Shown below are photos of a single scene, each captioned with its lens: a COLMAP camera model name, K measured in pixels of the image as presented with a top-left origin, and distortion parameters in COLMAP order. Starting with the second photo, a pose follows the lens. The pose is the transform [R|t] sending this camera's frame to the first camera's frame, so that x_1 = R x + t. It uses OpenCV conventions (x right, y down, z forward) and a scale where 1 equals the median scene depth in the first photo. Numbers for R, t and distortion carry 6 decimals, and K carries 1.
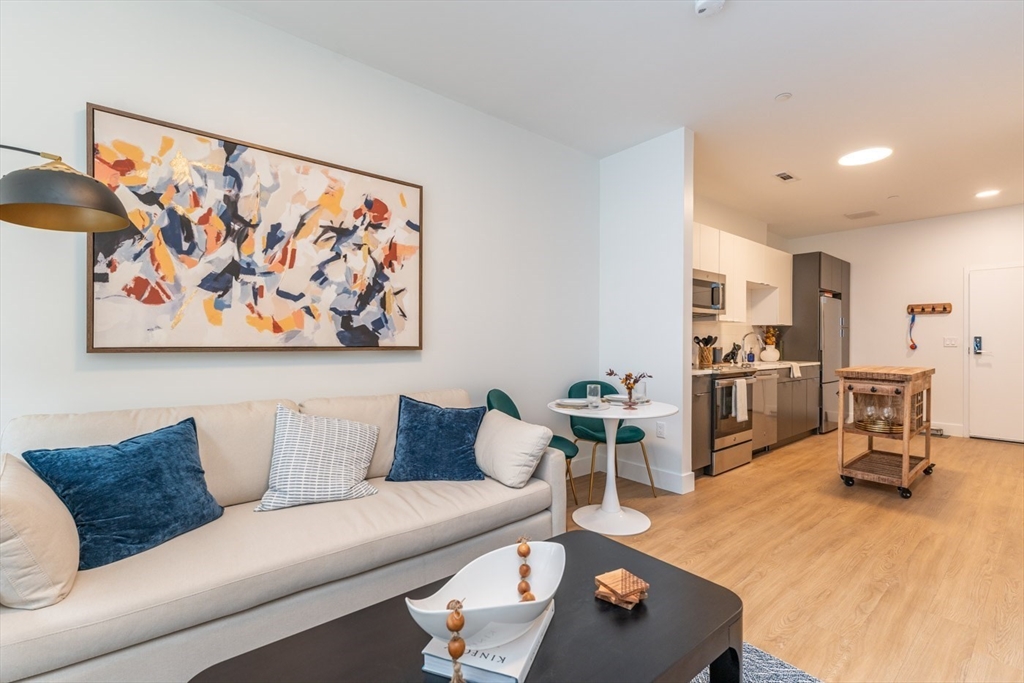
lens RADIAL K [[443.7, 0, 511.9], [0, 443.7, 341.3], [0, 0, 1]] dist [-0.005398, -0.000161]
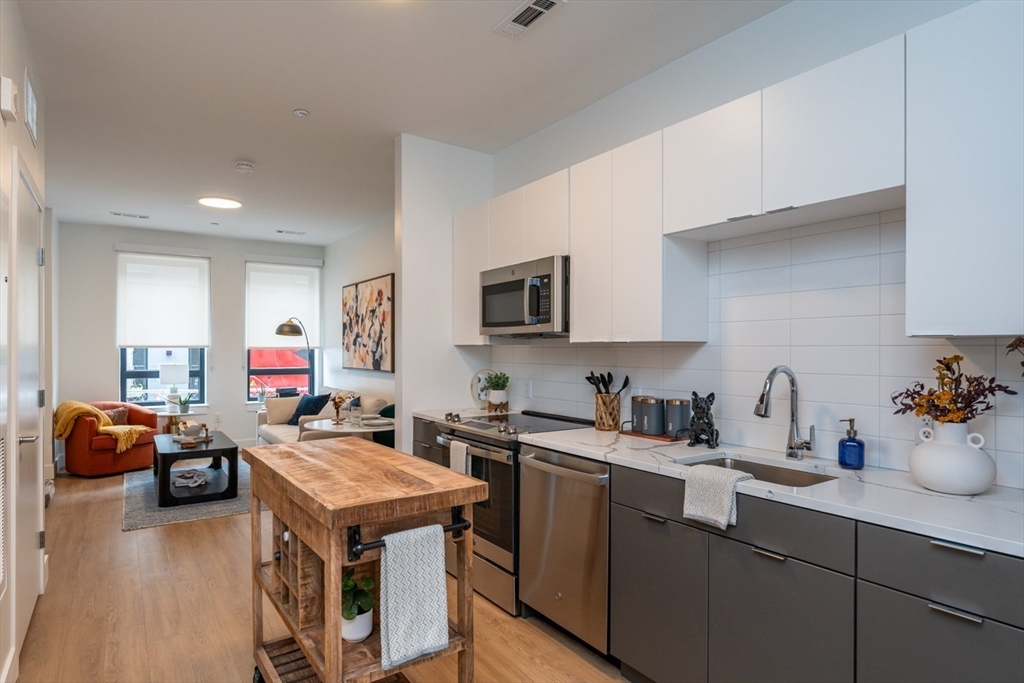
lens RADIAL K [[551.3, 0, 514.5], [0, 551.3, 346.0], [0, 0, 1]] dist [0.002040, -0.000197]
pose [[-0.053355, -0.011054, -0.998514, 2.057428], [-0.000215, 0.999939, -0.011058, -0.066518], [0.998576, -0.000375, -0.053354, 1.780572]]
